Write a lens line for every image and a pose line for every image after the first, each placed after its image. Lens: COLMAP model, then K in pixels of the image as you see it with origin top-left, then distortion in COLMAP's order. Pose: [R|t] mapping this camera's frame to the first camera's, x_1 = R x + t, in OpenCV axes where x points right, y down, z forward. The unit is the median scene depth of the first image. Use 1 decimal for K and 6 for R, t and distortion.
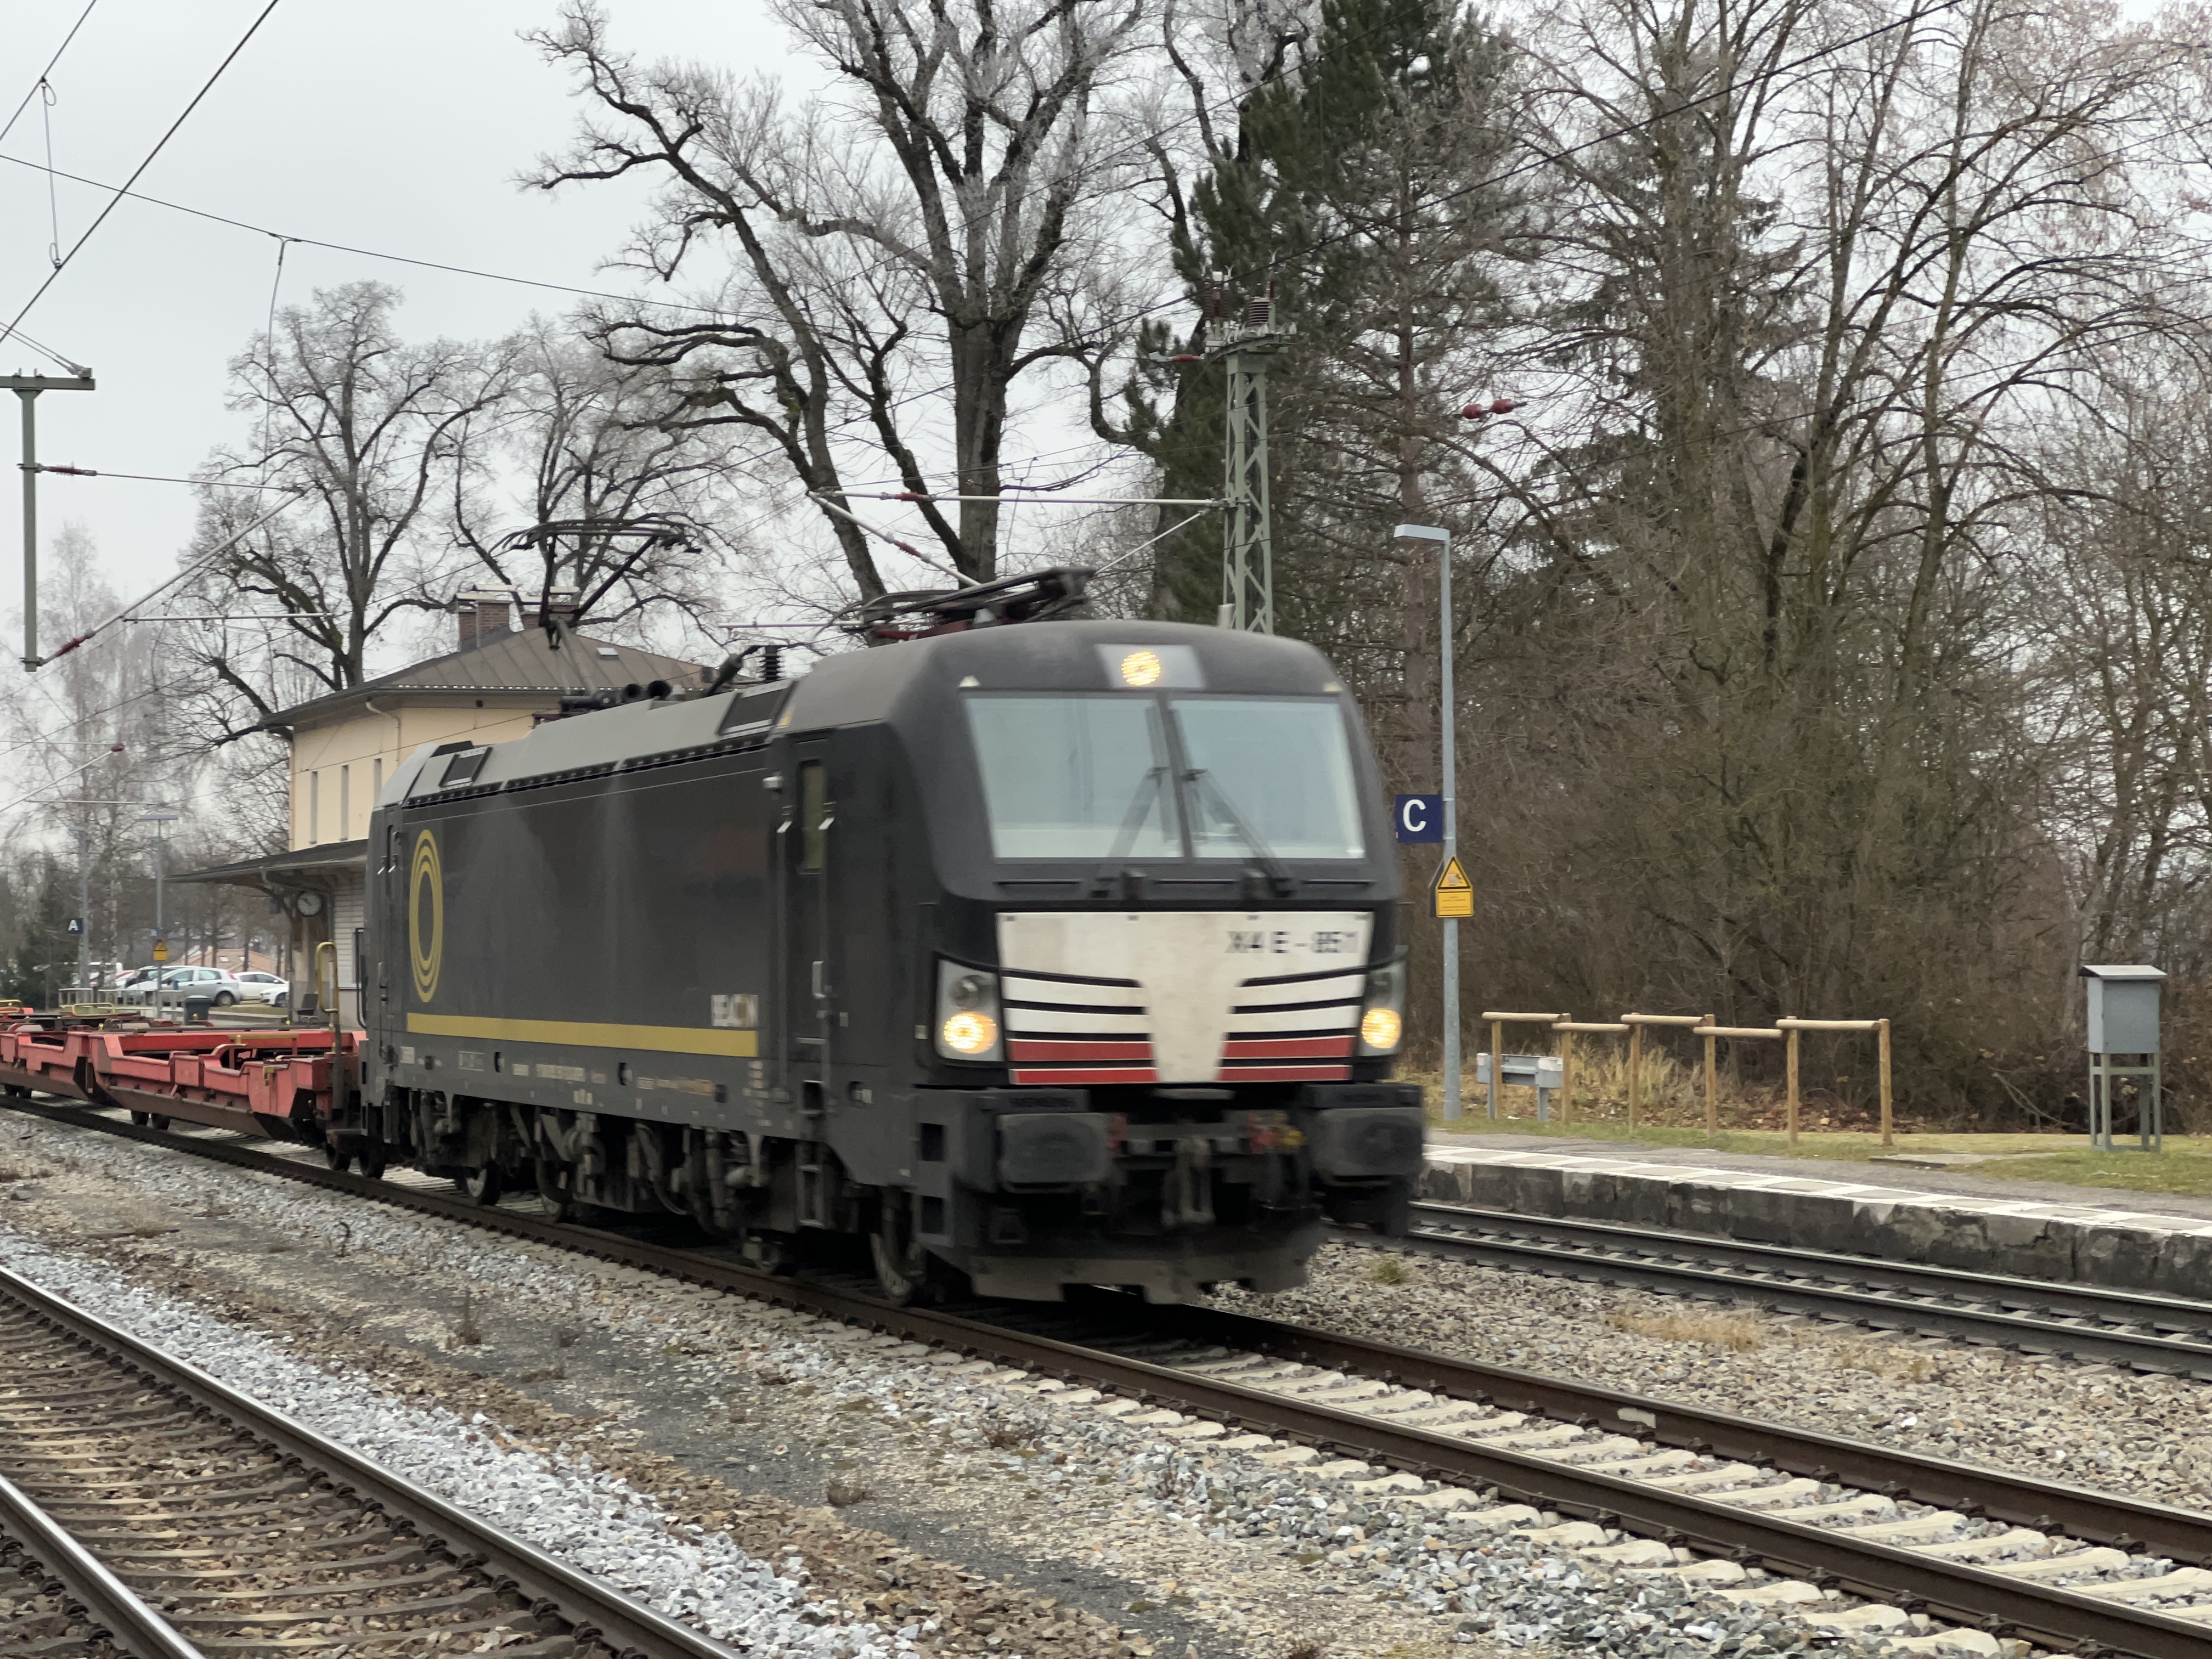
lens RADIAL K [[4932.3, 0, 1101.7], [0, 4932.3, 810.9], [0, 0, 1]] dist [0.186099, 0.911817]
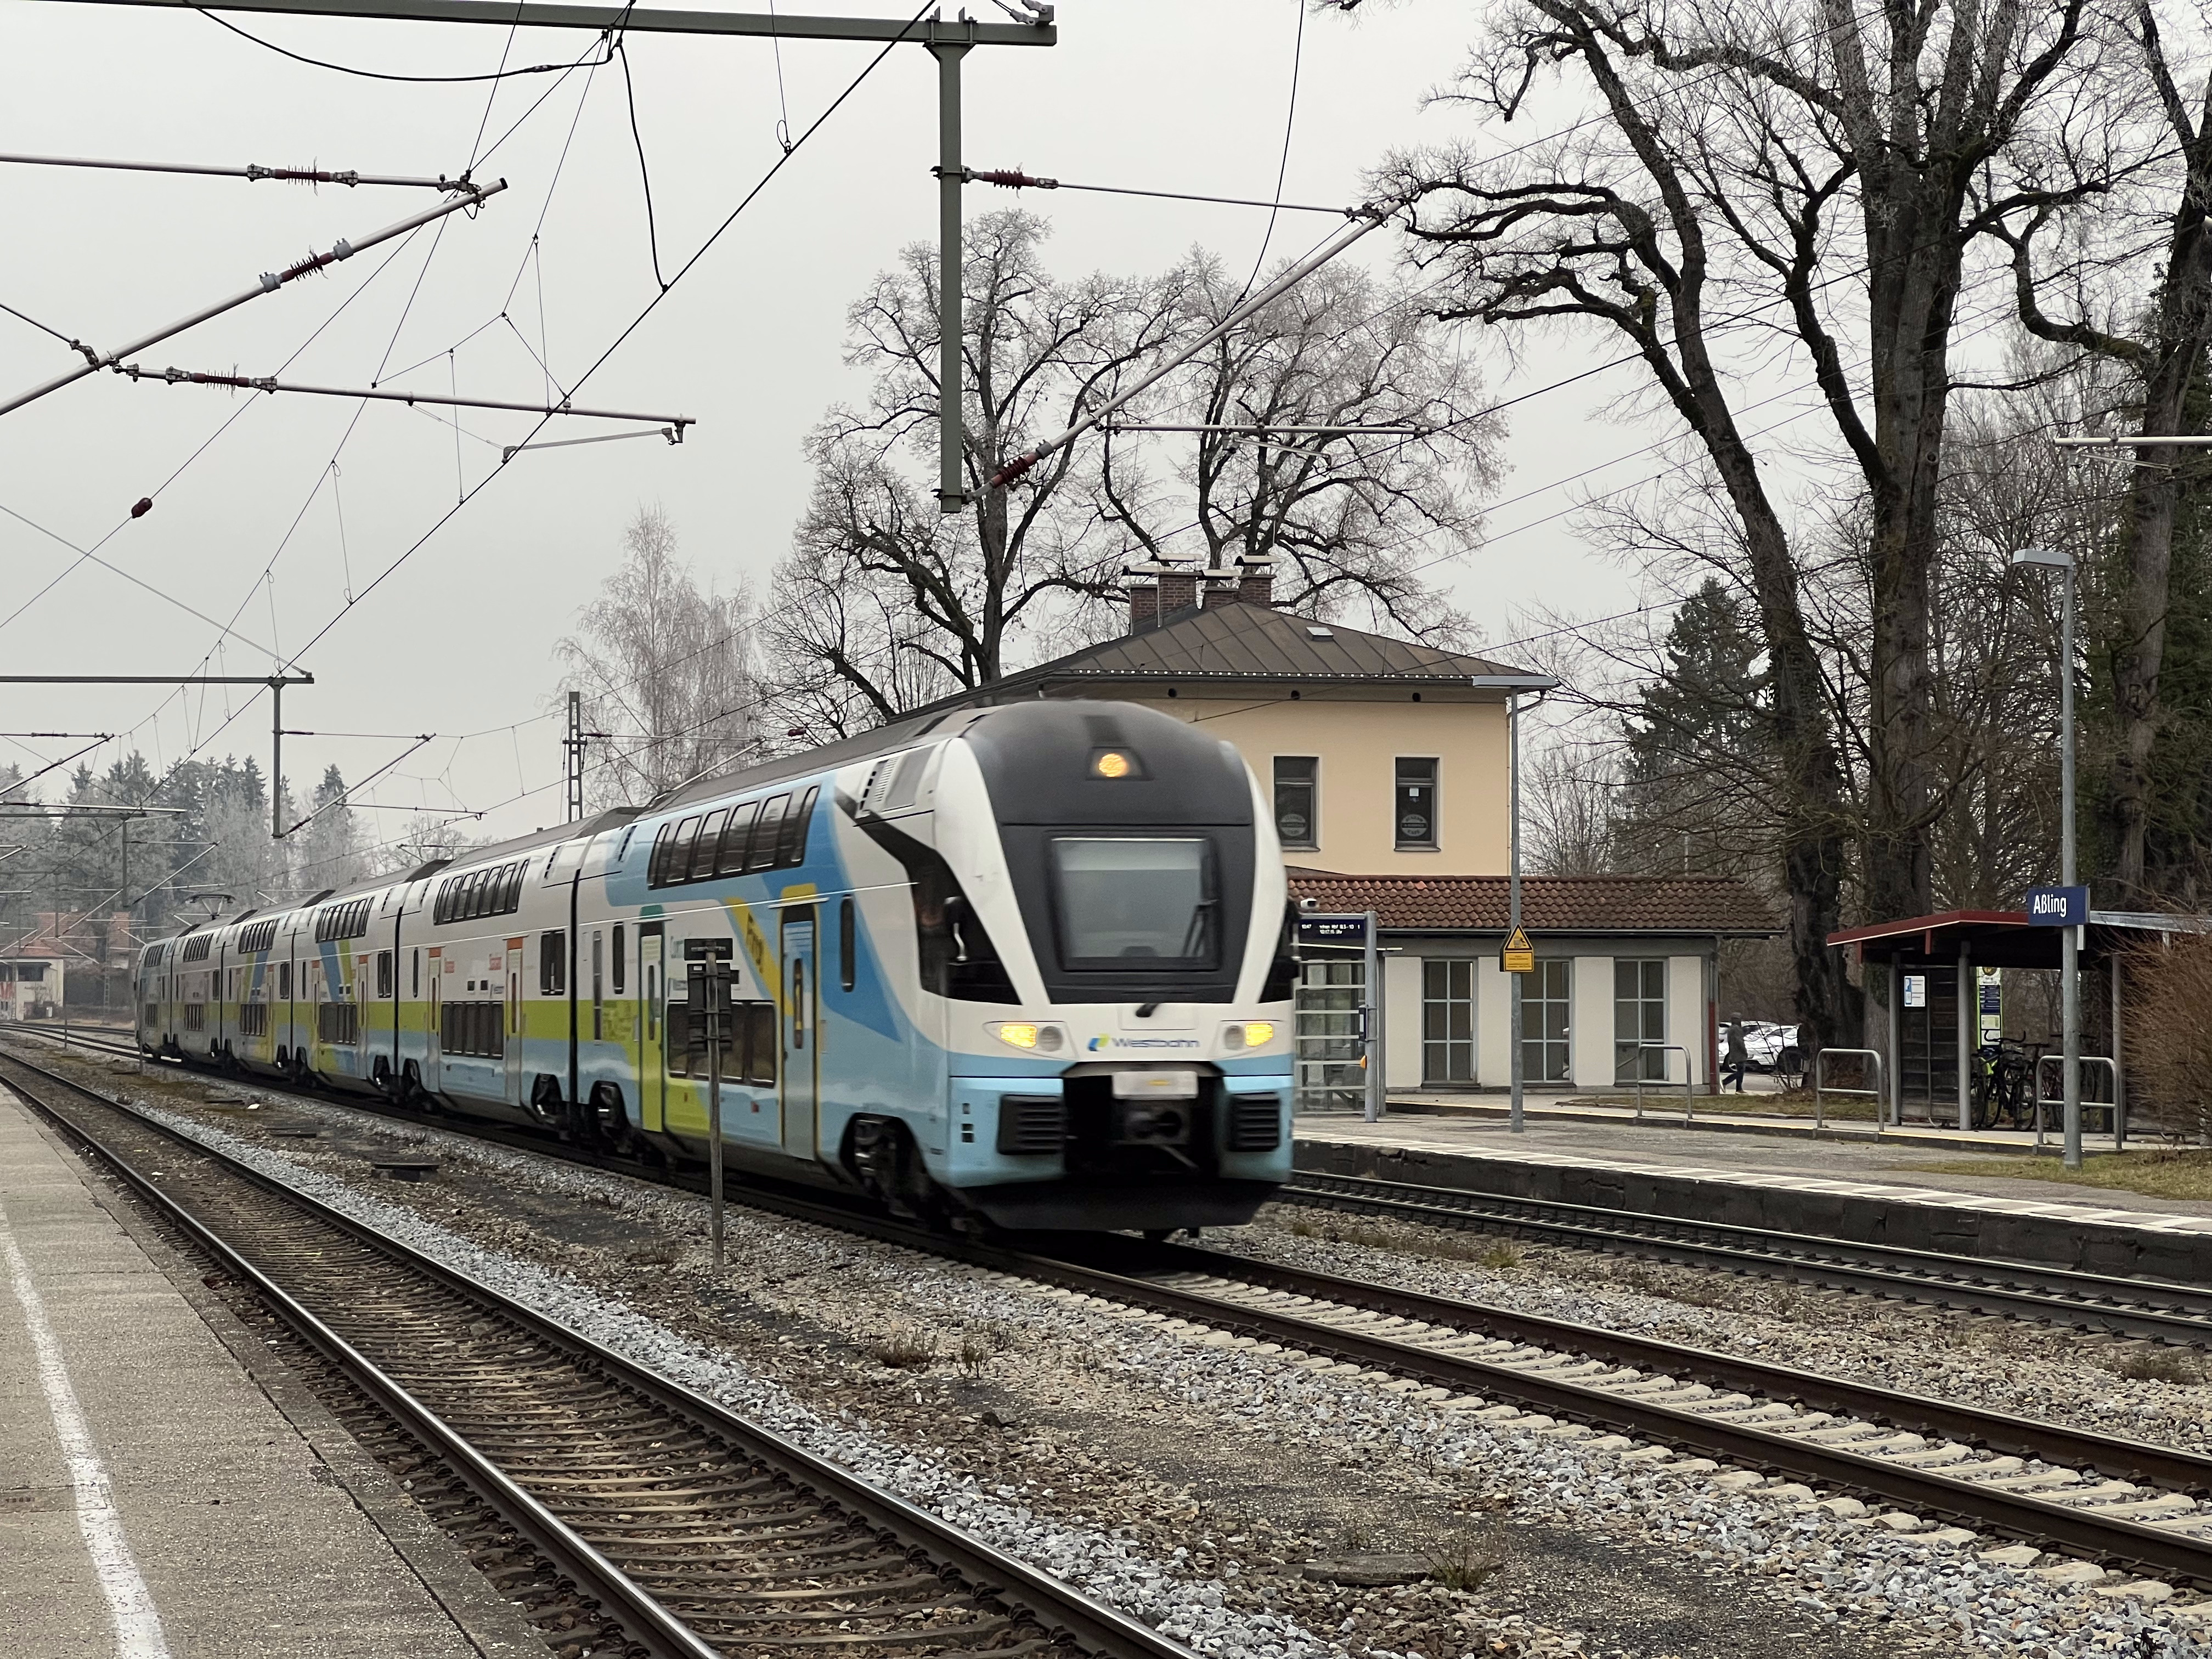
lens RADIAL K [[4855.4, 0, 1106.1], [0, 4855.4, 898.9], [0, 0, 1]] dist [-0.266546, 5.071444]
pose [[0.996060, 0.003957, -0.088592, -0.081561], [-0.003217, 0.999959, 0.008497, 0.007512], [0.088622, -0.008178, 0.996032, 0.240808]]
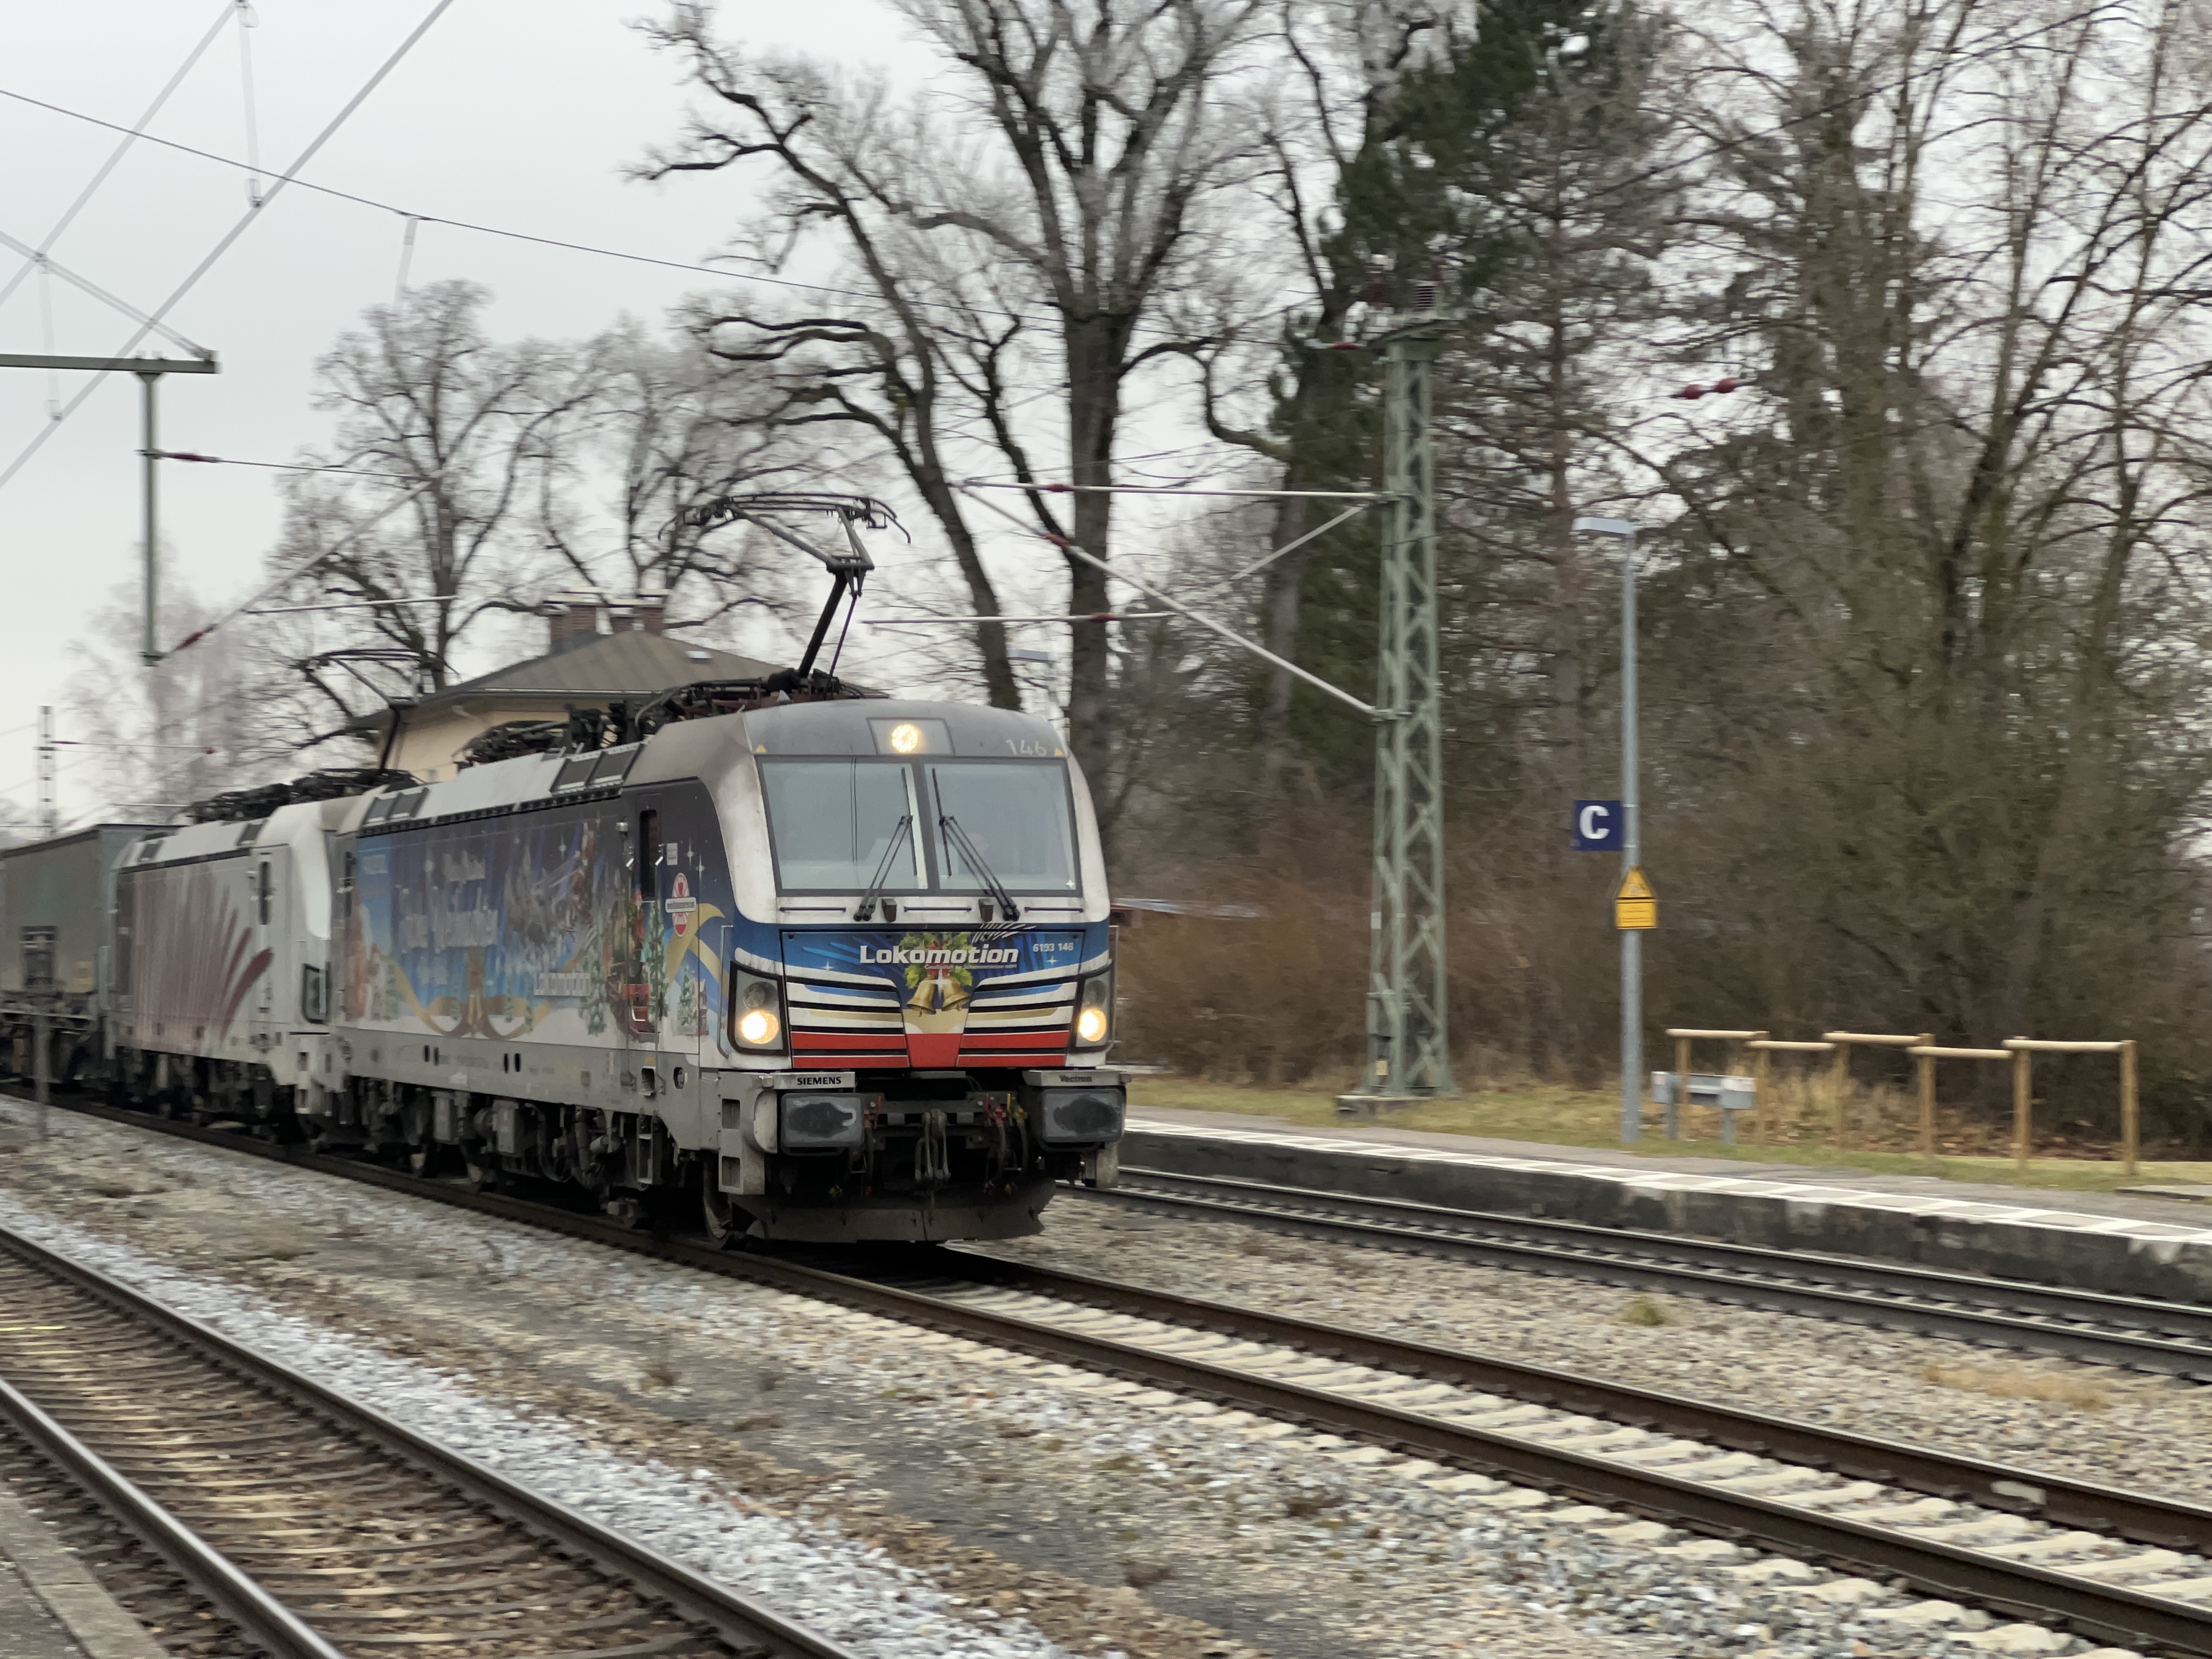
lens RADIAL K [[4942.8, 0, 1102.3], [0, 4942.8, 800.1], [0, 0, 1]] dist [0.100838, 2.163725]
pose [[0.999925, 0.004384, -0.011436, -0.011392], [-0.004434, 0.999980, -0.004431, 0.000712], [0.011416, 0.004481, 0.999925, 0.024755]]
